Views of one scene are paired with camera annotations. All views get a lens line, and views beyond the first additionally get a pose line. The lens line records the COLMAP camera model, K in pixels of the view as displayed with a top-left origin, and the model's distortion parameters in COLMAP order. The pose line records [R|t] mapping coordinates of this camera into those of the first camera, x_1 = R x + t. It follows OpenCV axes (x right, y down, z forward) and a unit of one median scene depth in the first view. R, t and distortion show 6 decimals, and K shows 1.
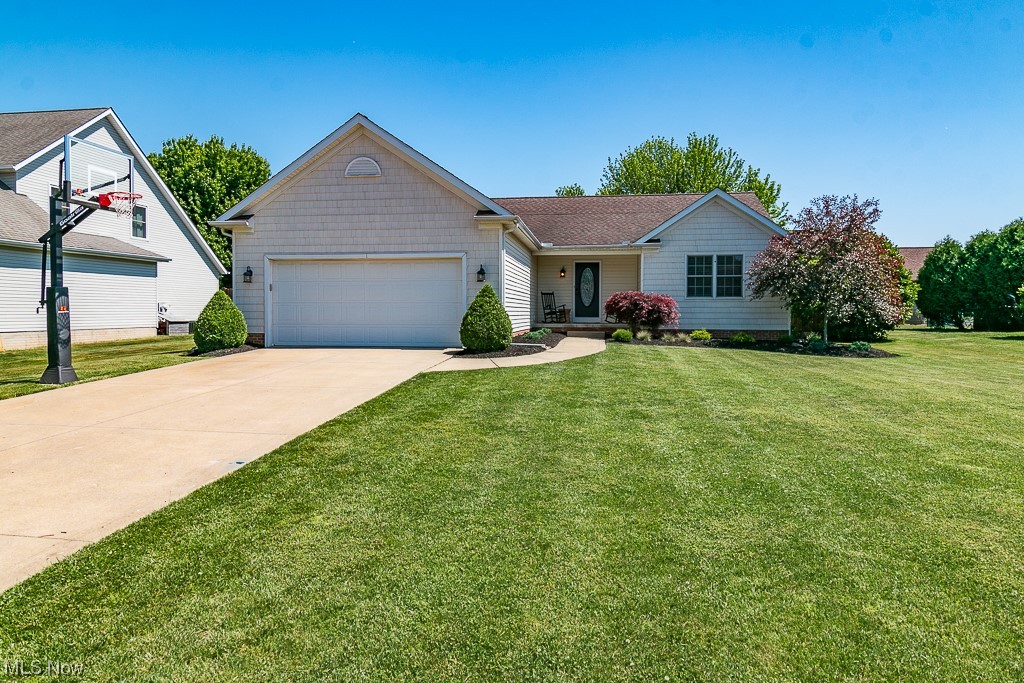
lens RADIAL K [[654.2, 0, 512.0], [0, 654.2, 341.5], [0, 0, 1]] dist [-0.004965, -0.001543]
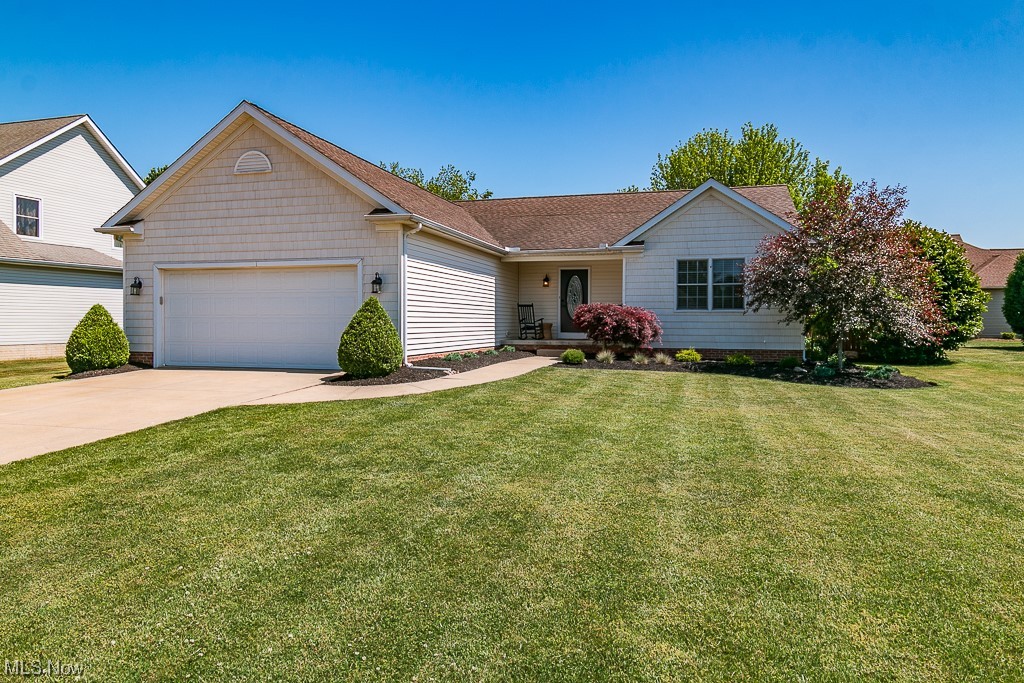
lens RADIAL K [[674.9, 0, 512.0], [0, 674.9, 341.5], [0, 0, 1]] dist [-0.007507, -0.000535]
pose [[0.991056, 0.005148, -0.133350, 0.176267], [-0.007304, 0.999850, -0.015680, -0.012352], [0.133250, 0.016514, 0.990945, 0.120132]]
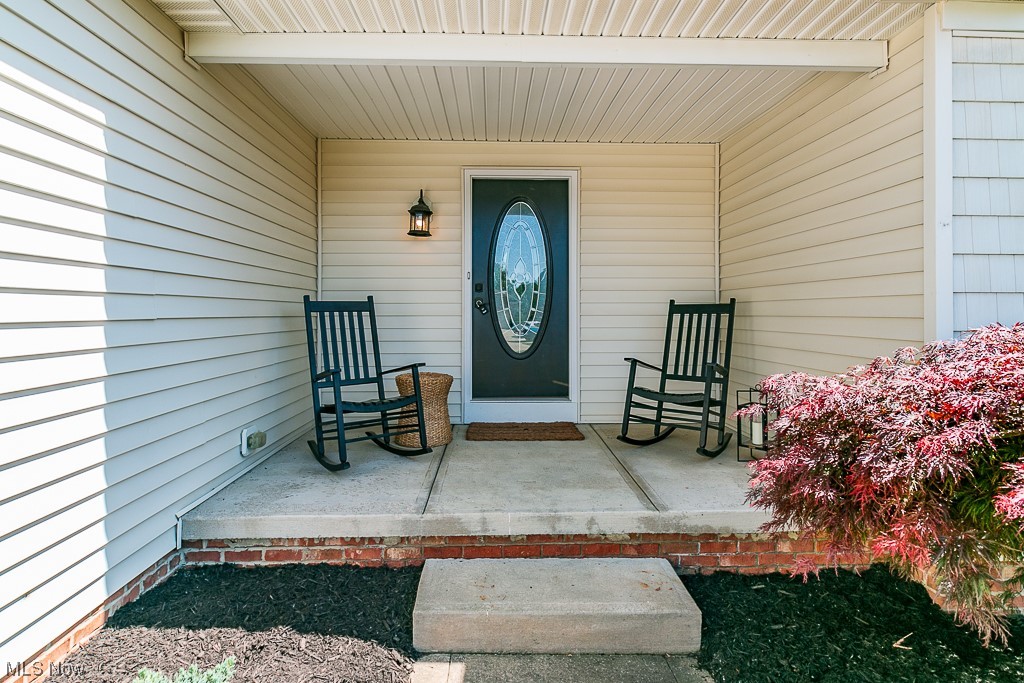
lens RADIAL K [[566.7, 0, 510.6], [0, 566.7, 314.2], [0, 0, 1]] dist [0.000286, 0.000045]
pose [[0.986537, -0.000933, 0.163533, 0.088279], [0.007844, 0.999103, -0.041618, -0.070457], [-0.163347, 0.042340, 0.985660, 0.913803]]
